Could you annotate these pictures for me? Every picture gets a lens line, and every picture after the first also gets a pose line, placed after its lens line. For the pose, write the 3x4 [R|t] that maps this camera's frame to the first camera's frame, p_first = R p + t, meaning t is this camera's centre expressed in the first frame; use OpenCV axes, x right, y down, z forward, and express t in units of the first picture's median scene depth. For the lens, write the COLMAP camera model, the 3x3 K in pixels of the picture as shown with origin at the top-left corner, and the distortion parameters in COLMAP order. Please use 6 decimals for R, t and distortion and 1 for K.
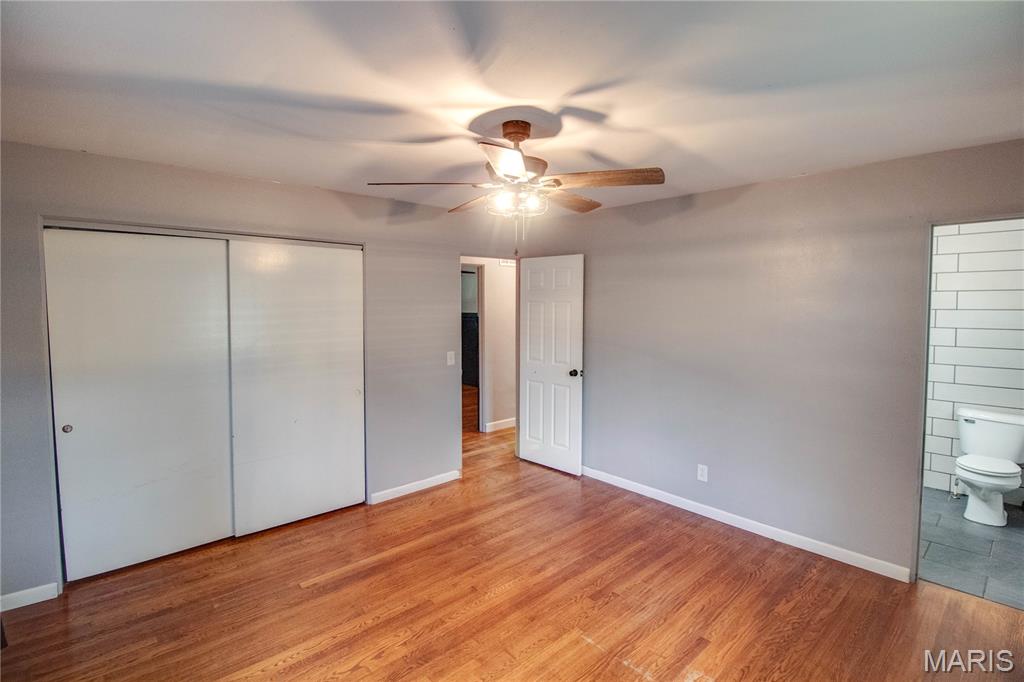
lens RADIAL K [[493.1, 0, 525.0], [0, 493.1, 325.6], [0, 0, 1]] dist [0.000514, -0.011587]
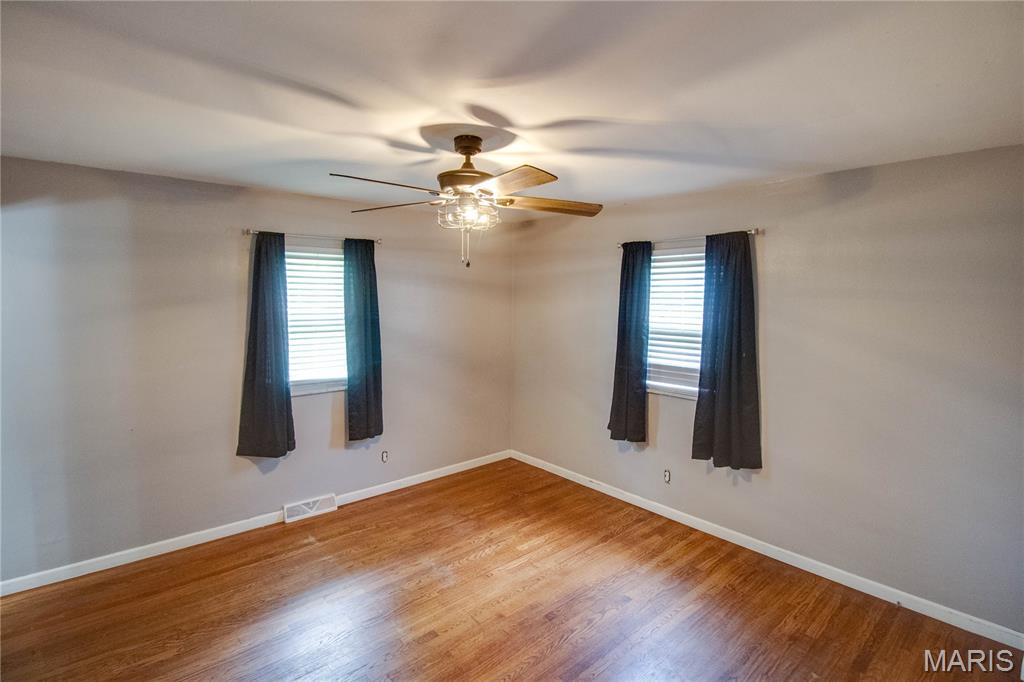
lens RADIAL K [[493.1, 0, 525.0], [0, 493.1, 325.6], [0, 0, 1]] dist [0.000514, -0.011587]
pose [[-0.999836, -0.009827, 0.015211, -0.148836], [-0.008155, 0.994295, 0.106356, -0.127667], [-0.016170, 0.106214, -0.994212, 1.968046]]
